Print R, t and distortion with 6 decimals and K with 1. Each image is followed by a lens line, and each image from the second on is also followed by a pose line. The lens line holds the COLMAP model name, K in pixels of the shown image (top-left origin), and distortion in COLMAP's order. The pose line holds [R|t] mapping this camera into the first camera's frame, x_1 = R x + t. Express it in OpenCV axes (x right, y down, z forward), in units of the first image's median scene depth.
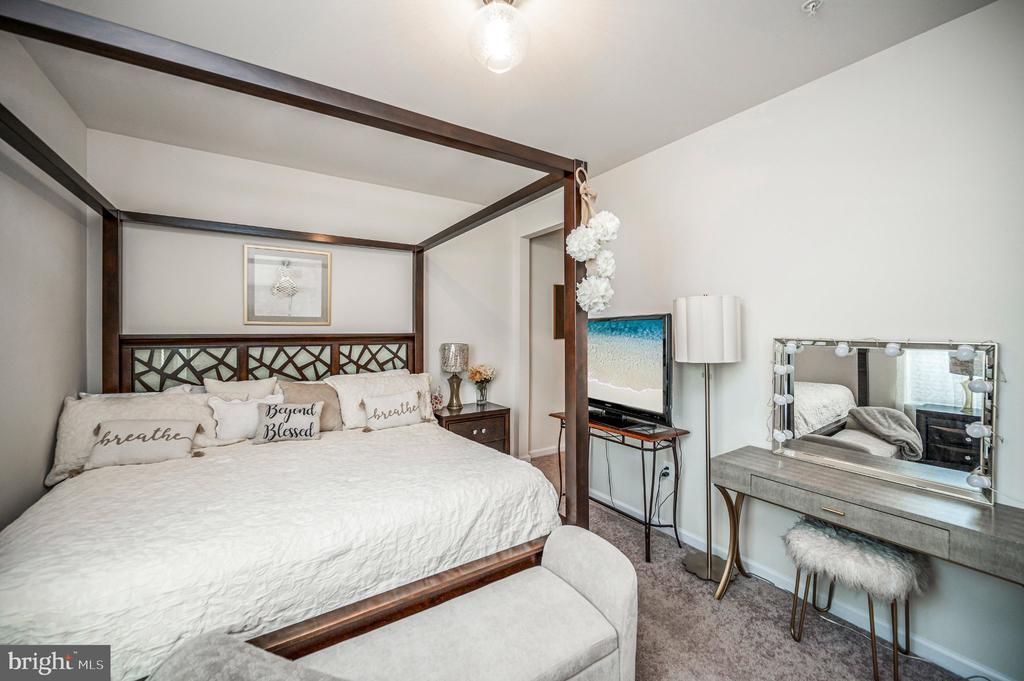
lens RADIAL K [[406.4, 0, 511.0], [0, 406.4, 325.3], [0, 0, 1]] dist [-0.000669, -0.000120]
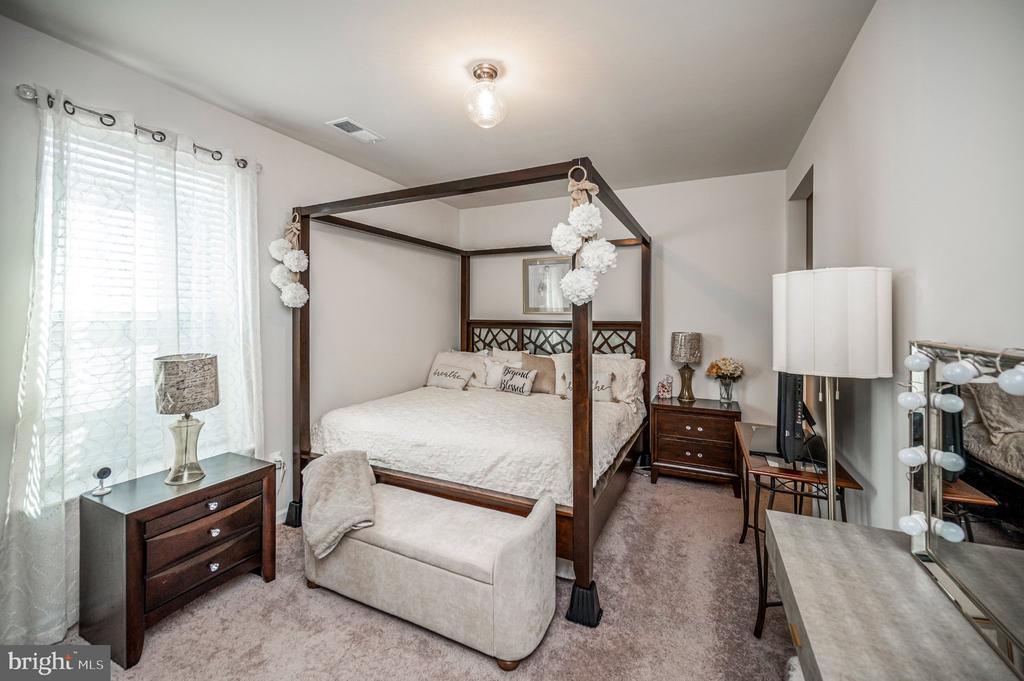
lens RADIAL K [[409.5, 0, 510.5], [0, 409.5, 309.6], [0, 0, 1]] dist [0.000322, -0.000041]
pose [[0.519614, -0.007253, -0.854370, 0.681417], [0.005979, 0.999970, -0.004853, -0.011192], [0.854380, -0.002587, 0.519642, 0.208249]]
